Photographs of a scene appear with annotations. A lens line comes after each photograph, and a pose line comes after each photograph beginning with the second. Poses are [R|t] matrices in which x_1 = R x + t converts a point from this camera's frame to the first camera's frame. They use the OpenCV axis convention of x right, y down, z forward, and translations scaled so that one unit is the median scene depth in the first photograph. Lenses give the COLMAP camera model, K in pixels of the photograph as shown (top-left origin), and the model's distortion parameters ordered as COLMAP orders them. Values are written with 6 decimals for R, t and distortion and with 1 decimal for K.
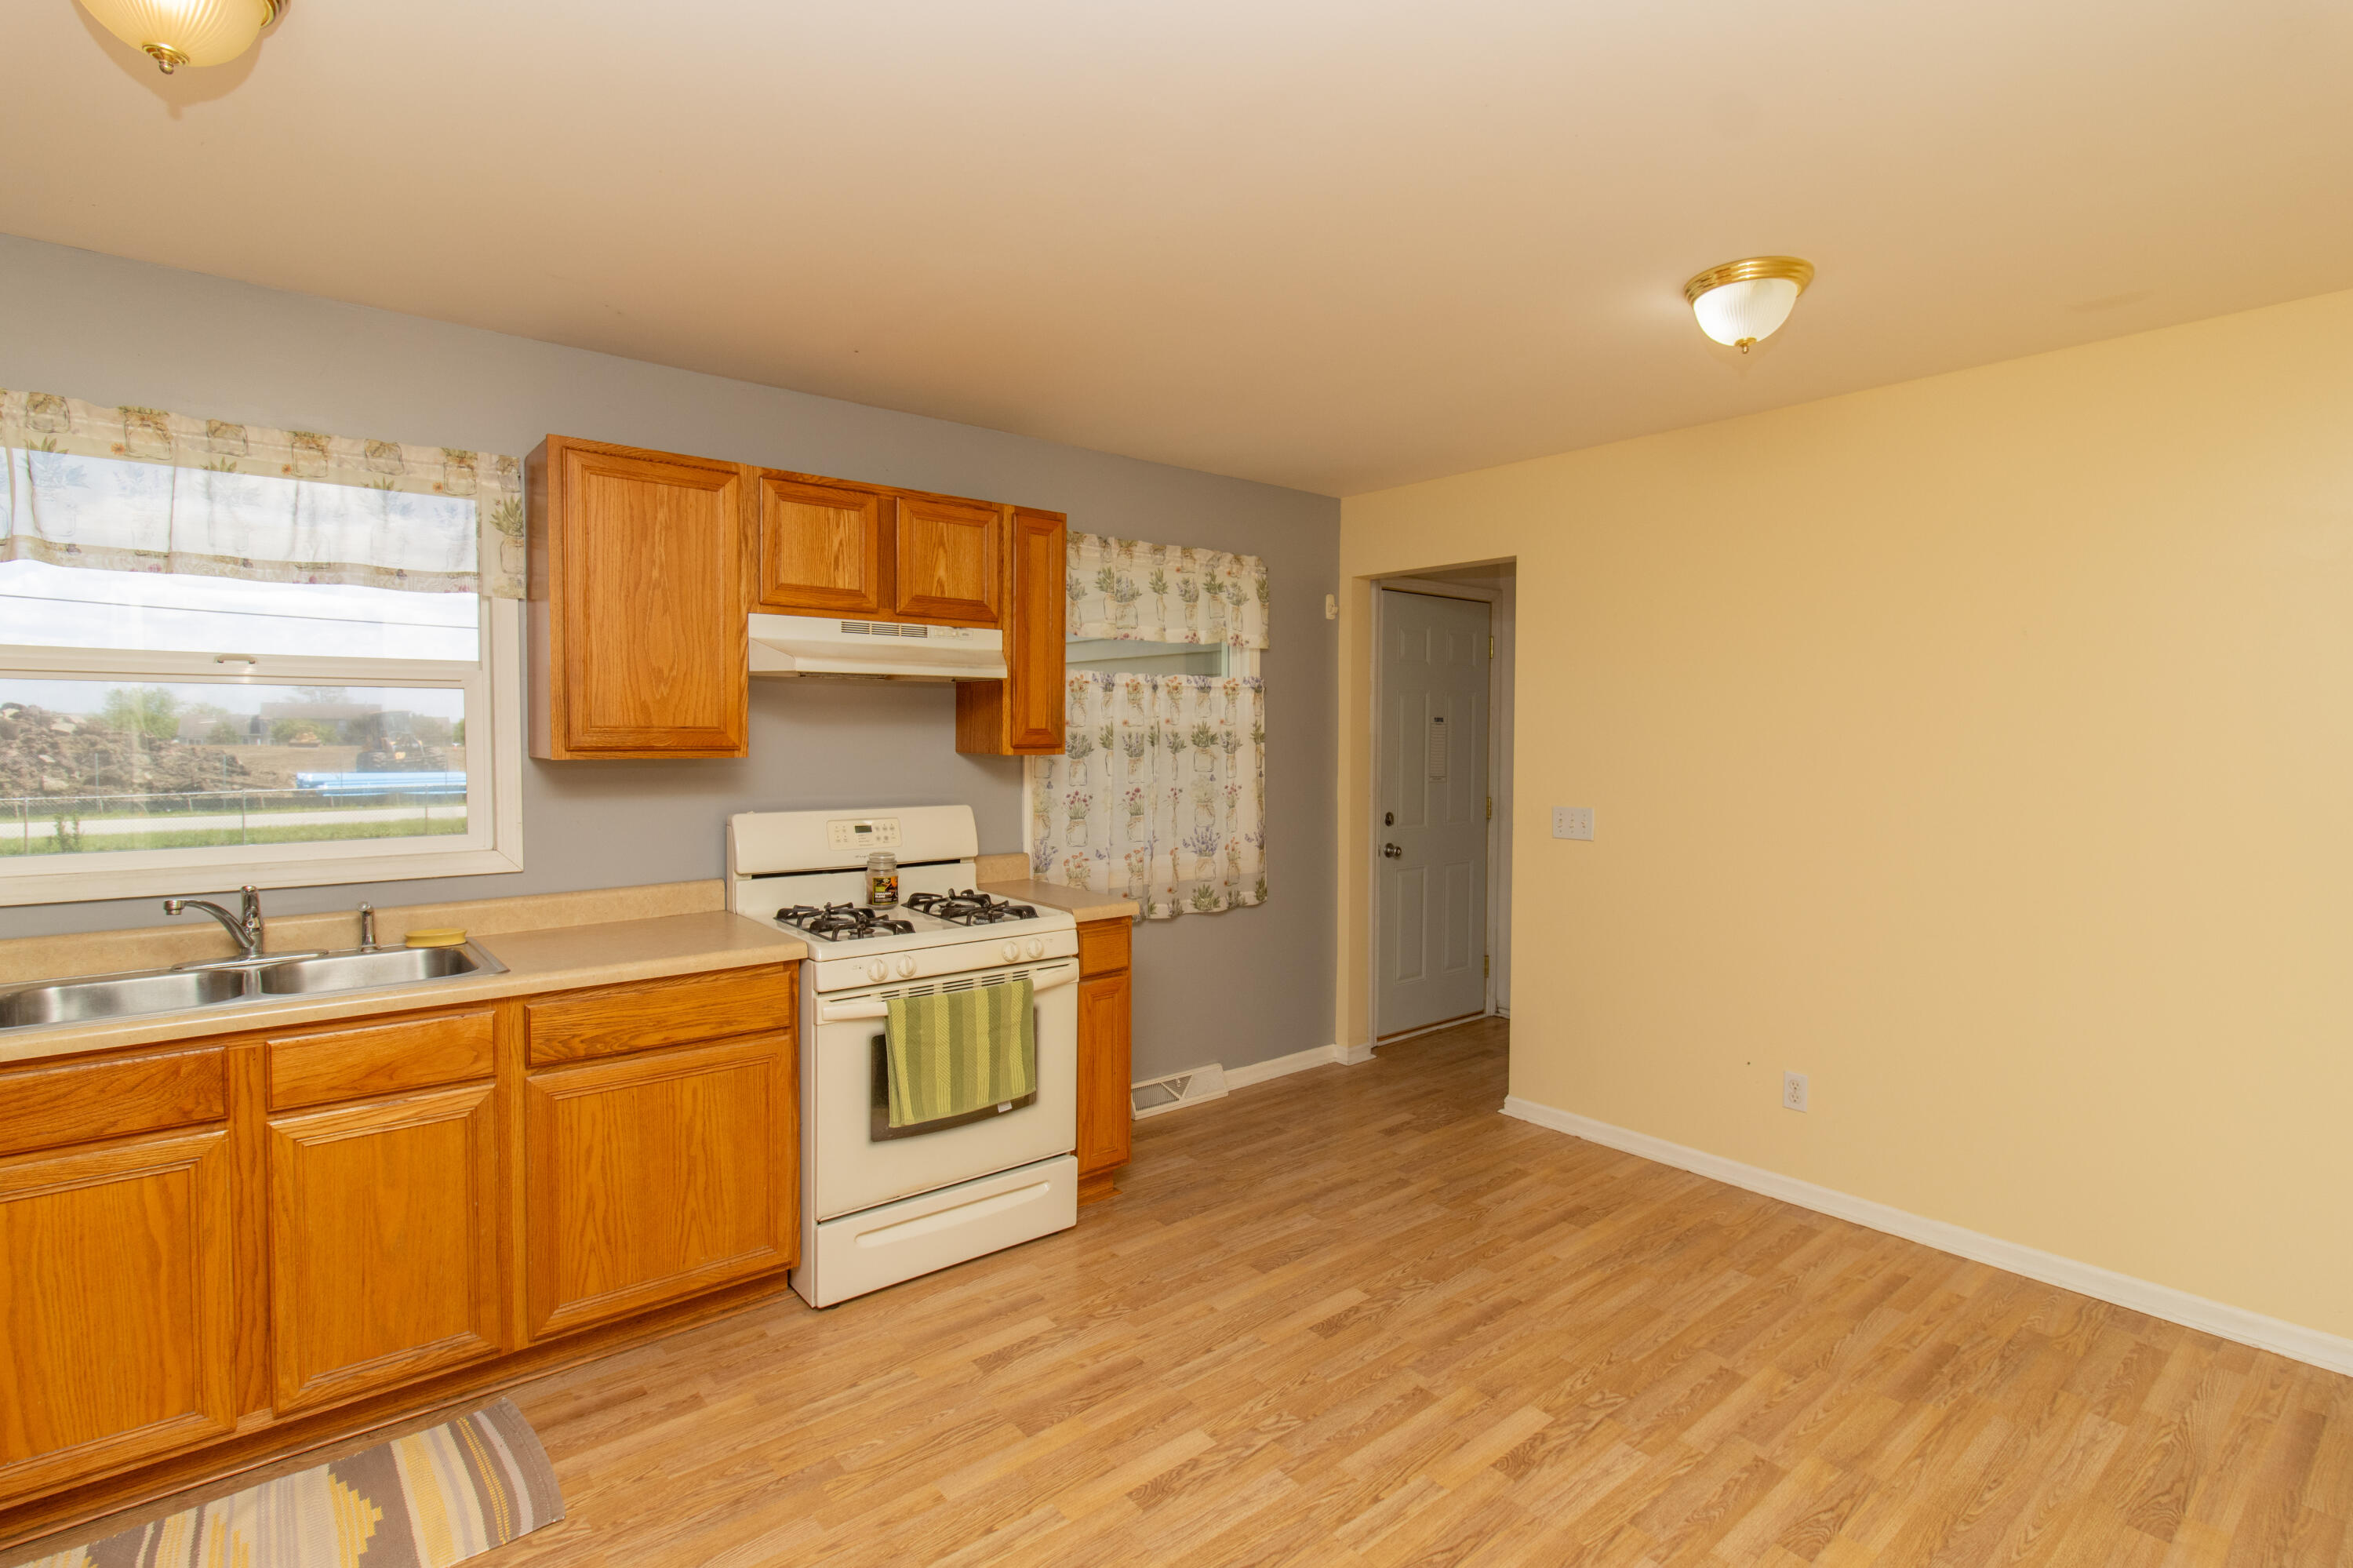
lens RADIAL K [[1113.3, 0, 1170.6], [0, 1113.3, 769.8], [0, 0, 1]] dist [-0.000019, 0.000480]
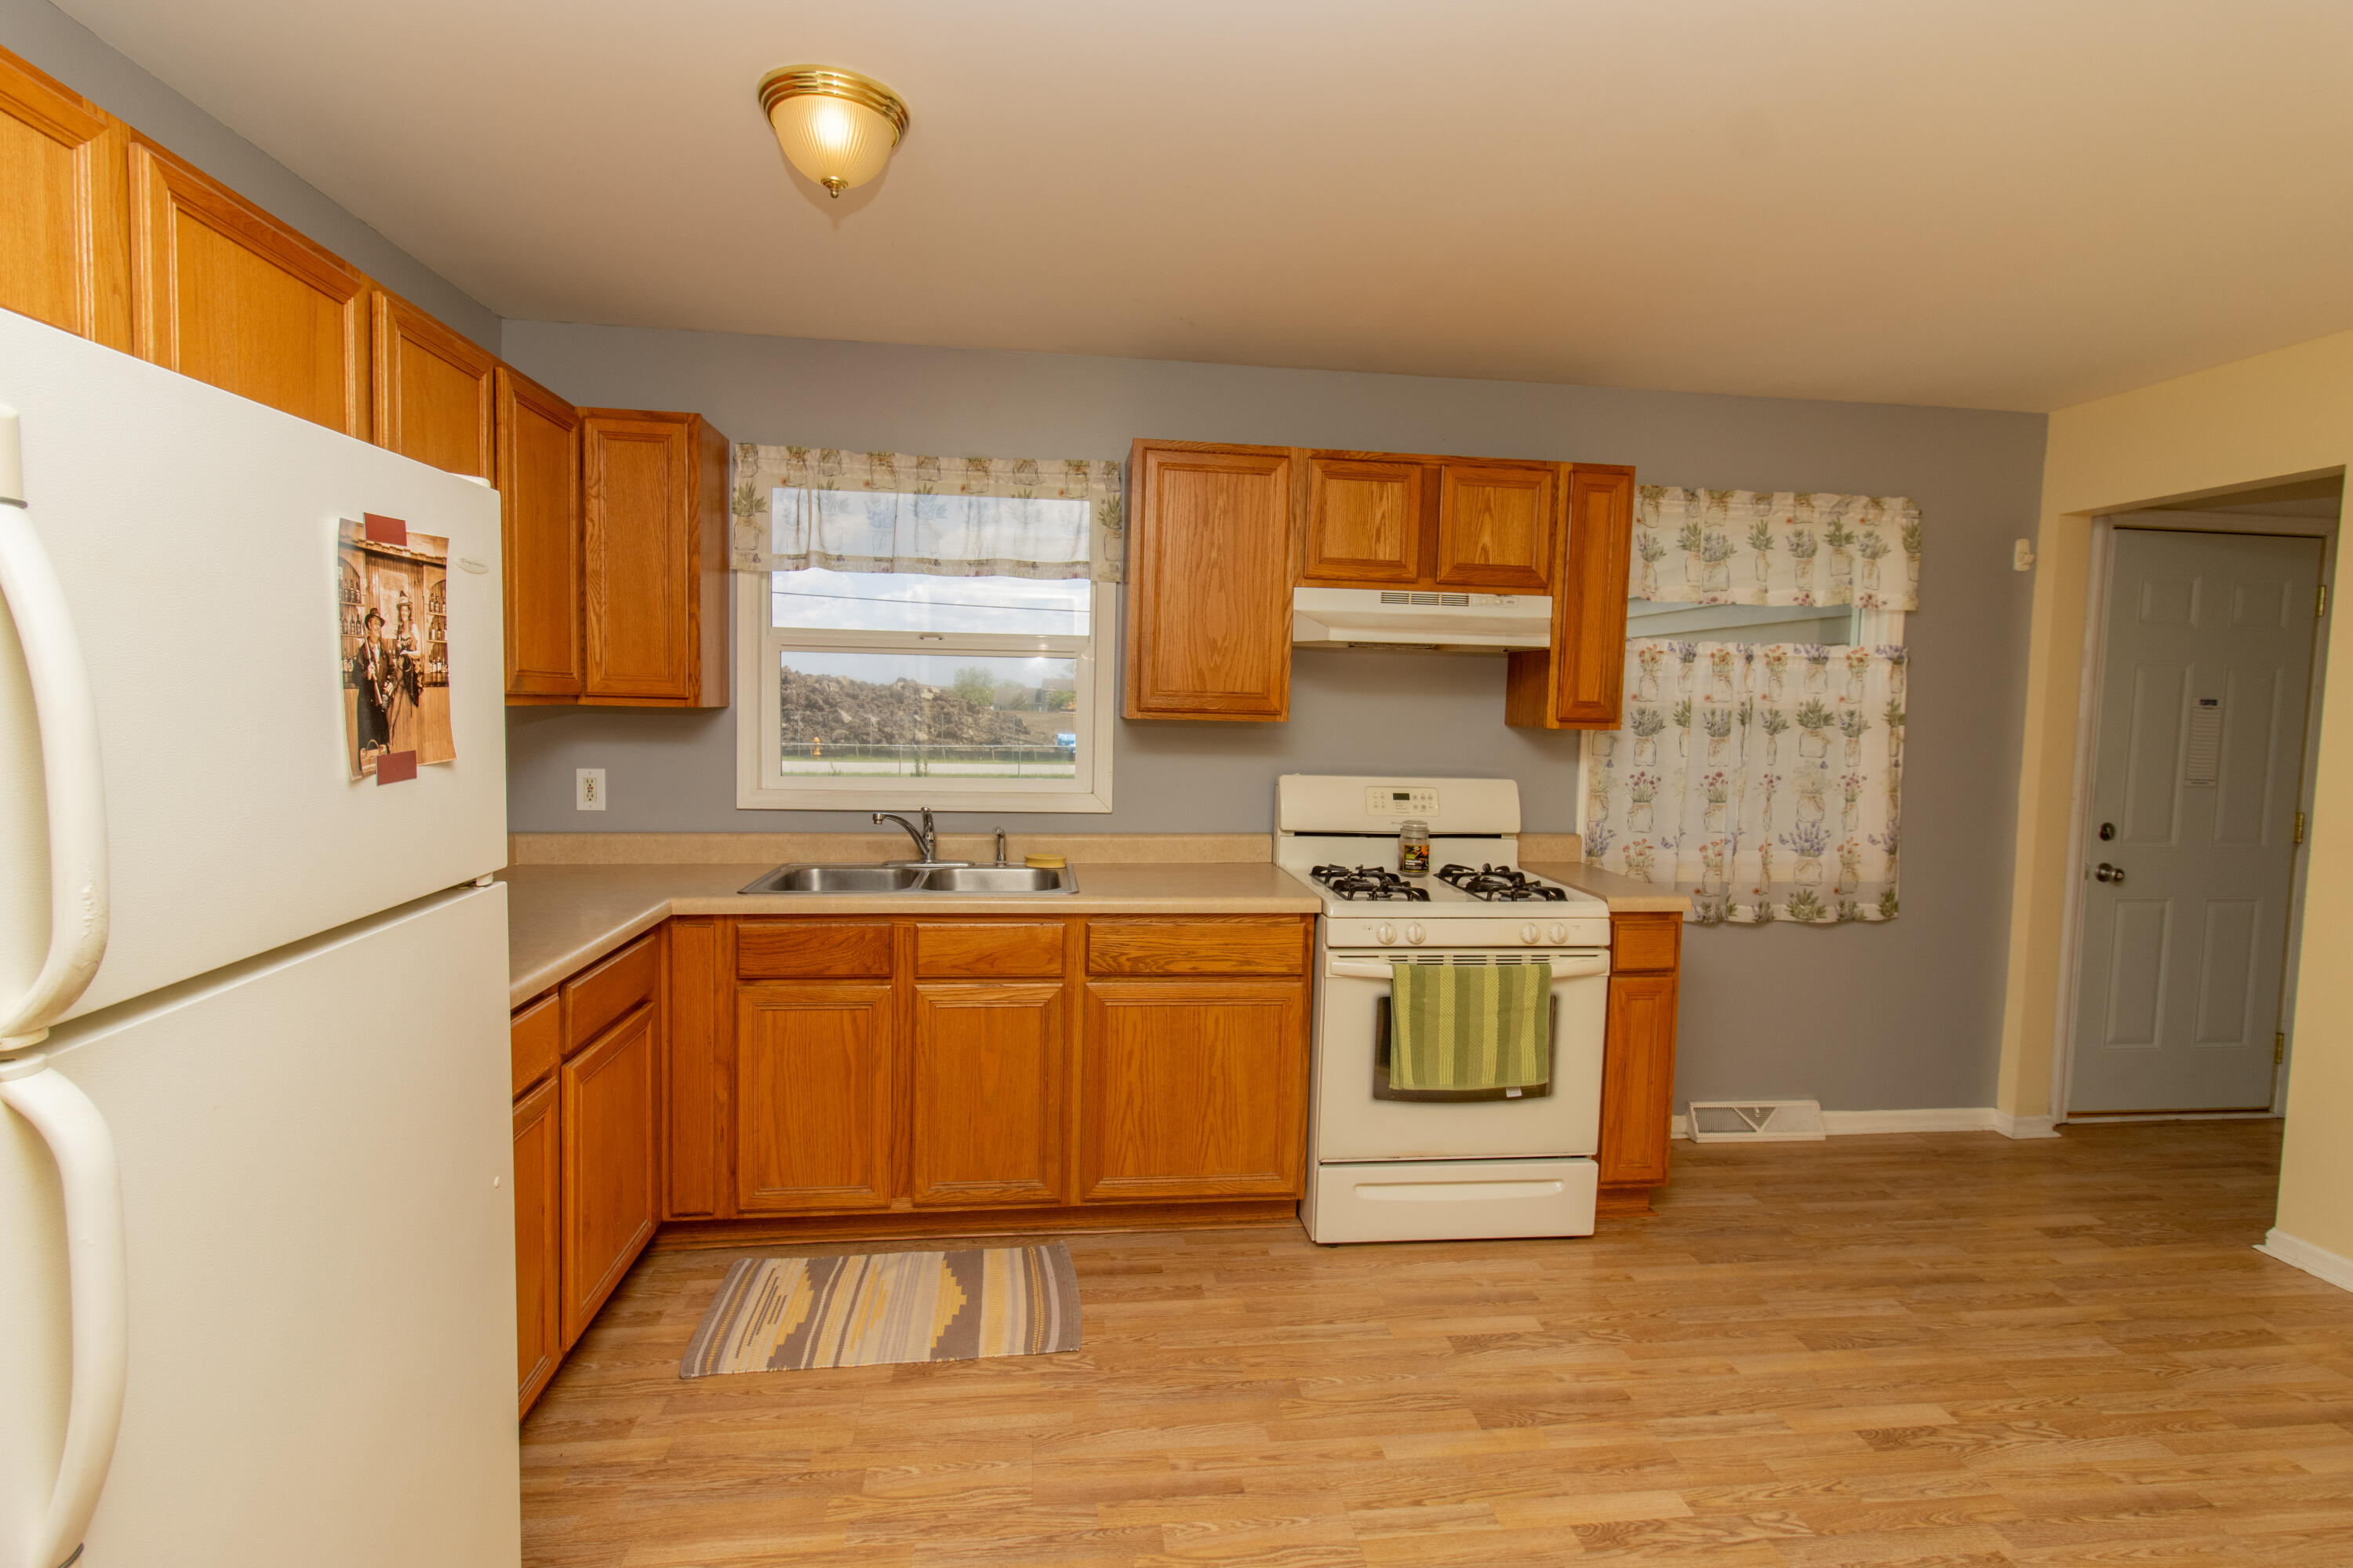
lens RADIAL K [[1105.2, 0, 1176.8], [0, 1105.2, 772.1], [0, 0, 1]] dist [-0.000890, 0.001197]
pose [[0.845897, 0.050367, -0.530962, 0.098658], [-0.039051, 0.998708, 0.032524, 0.006527], [0.531914, -0.006778, 0.846771, 0.038702]]
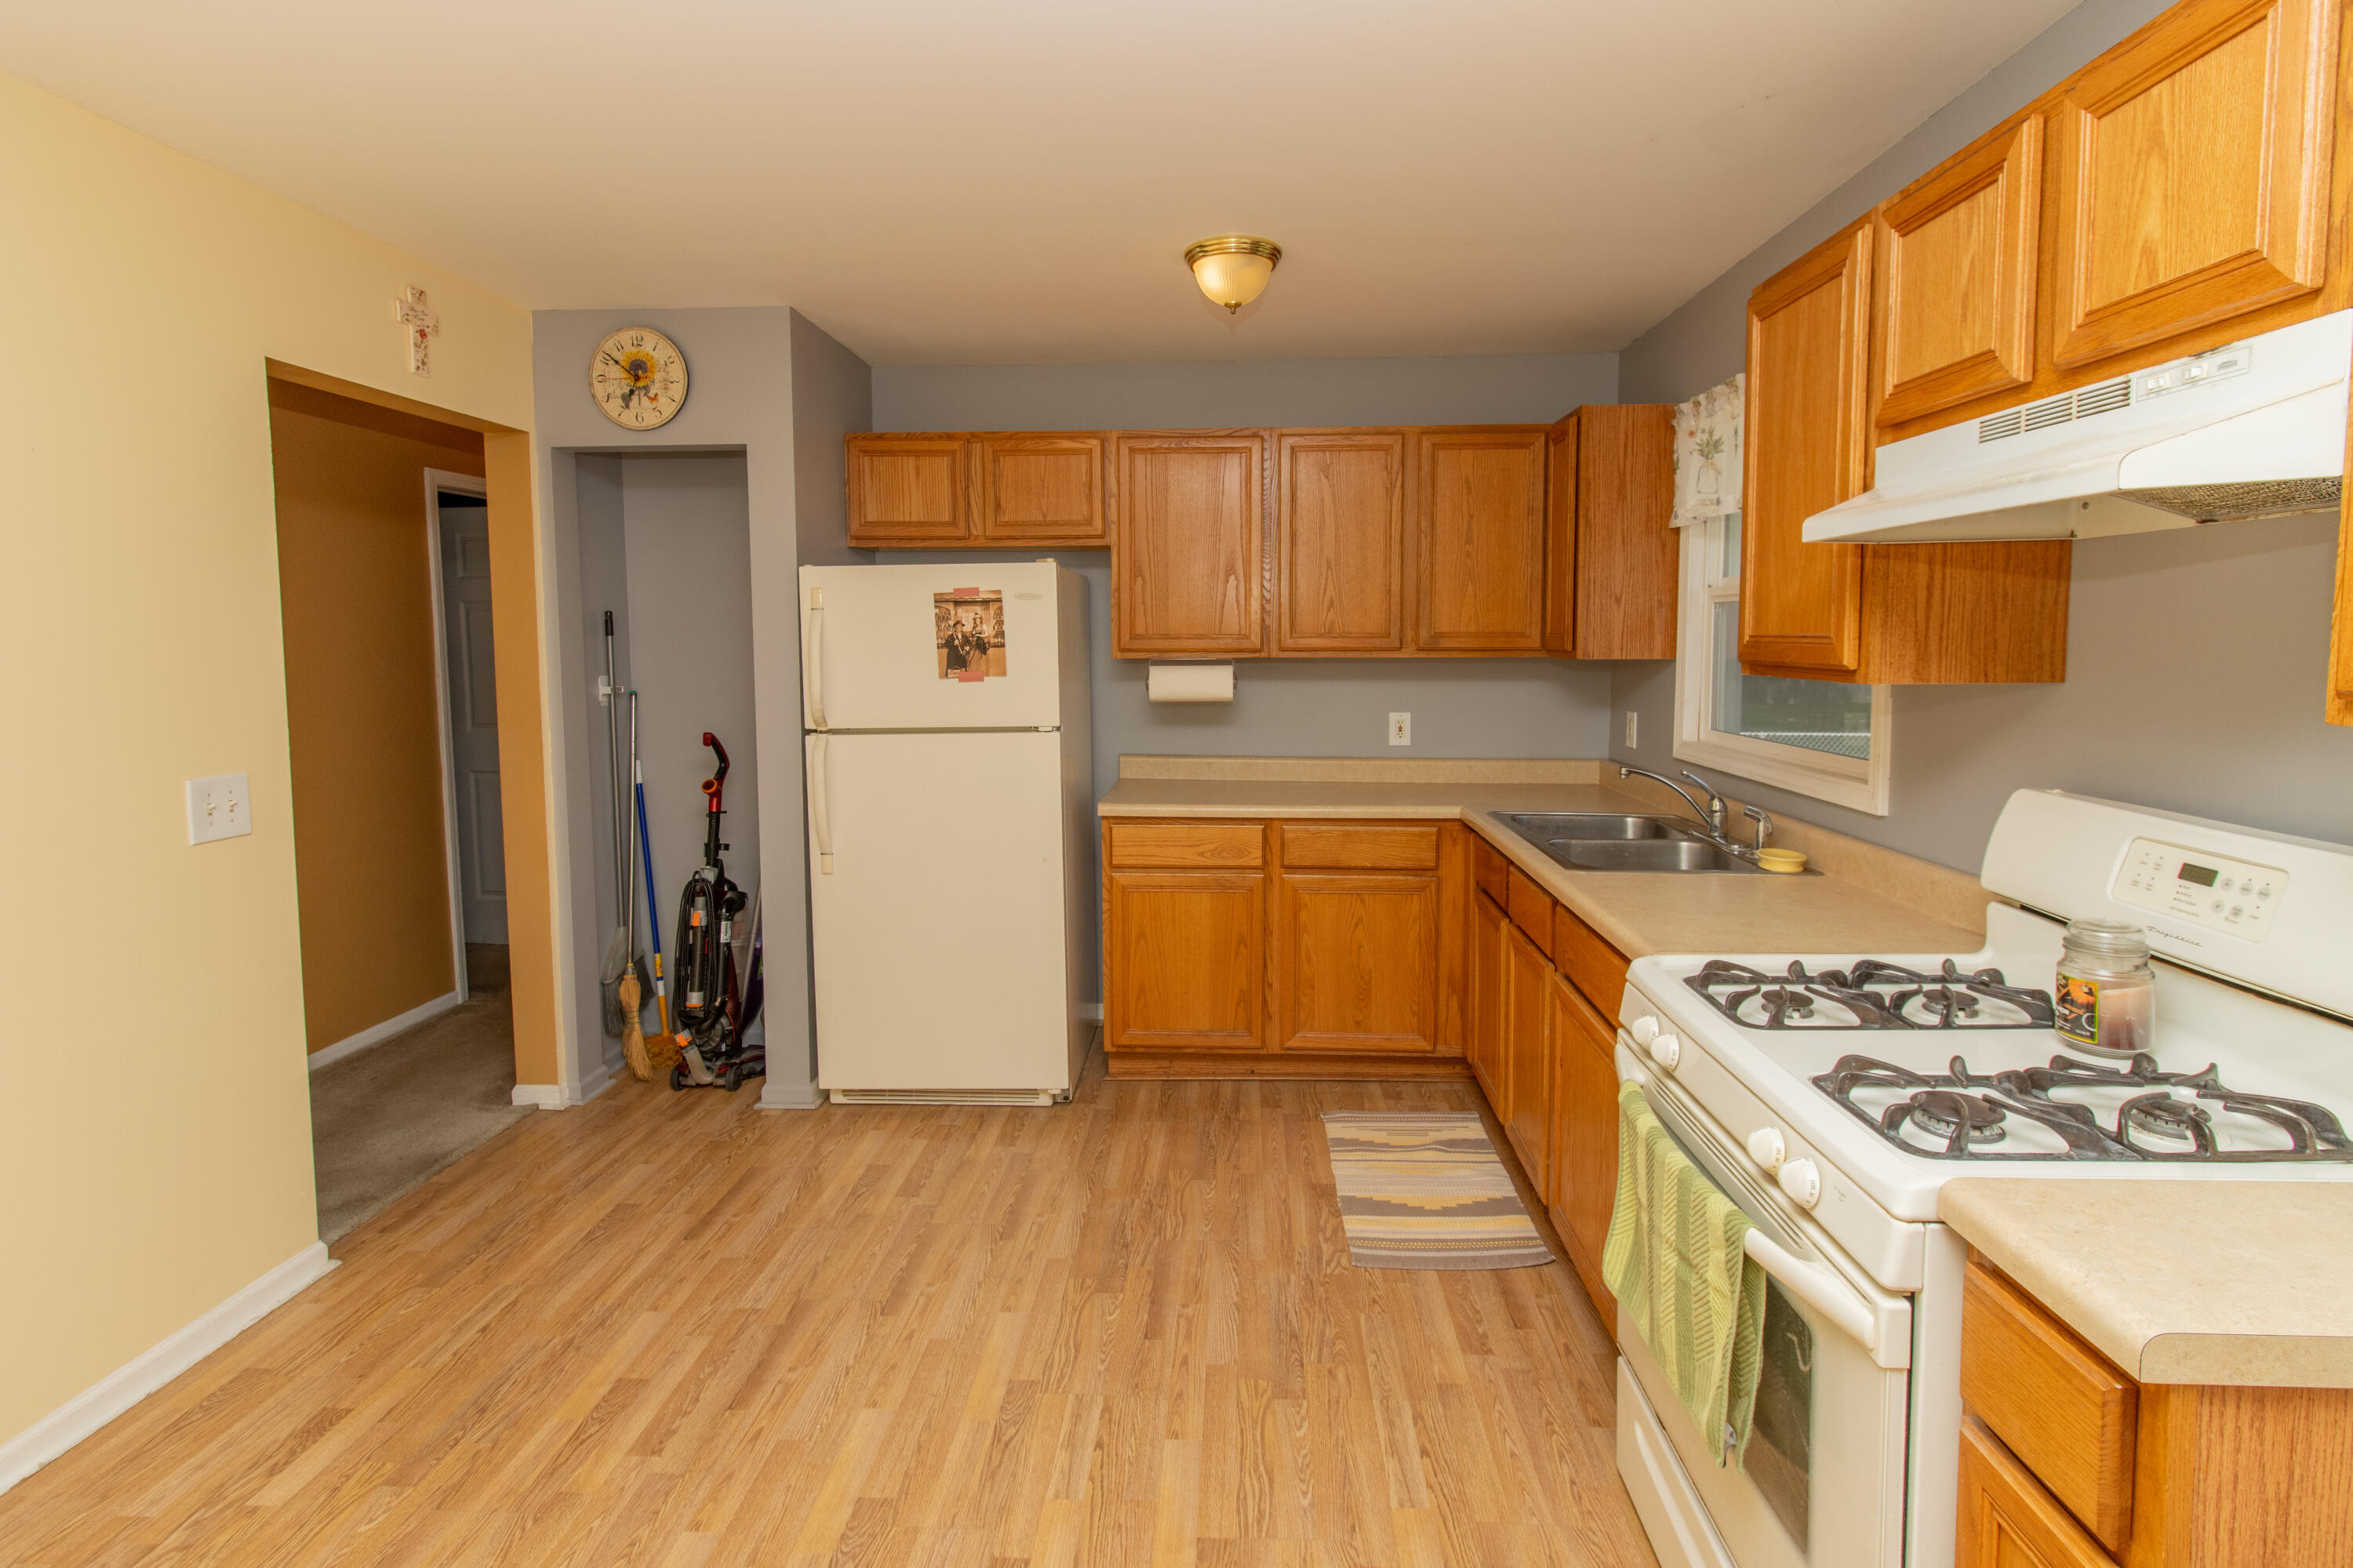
lens RADIAL K [[1095.4, 0, 1185.4], [0, 1095.4, 712.6], [0, 0, 1]] dist [0.000118, 0.000167]
pose [[-0.665576, 0.051218, -0.744571, 0.328370], [-0.025512, 0.995498, 0.091284, -0.041696], [0.745894, 0.079752, -0.661273, 1.125818]]
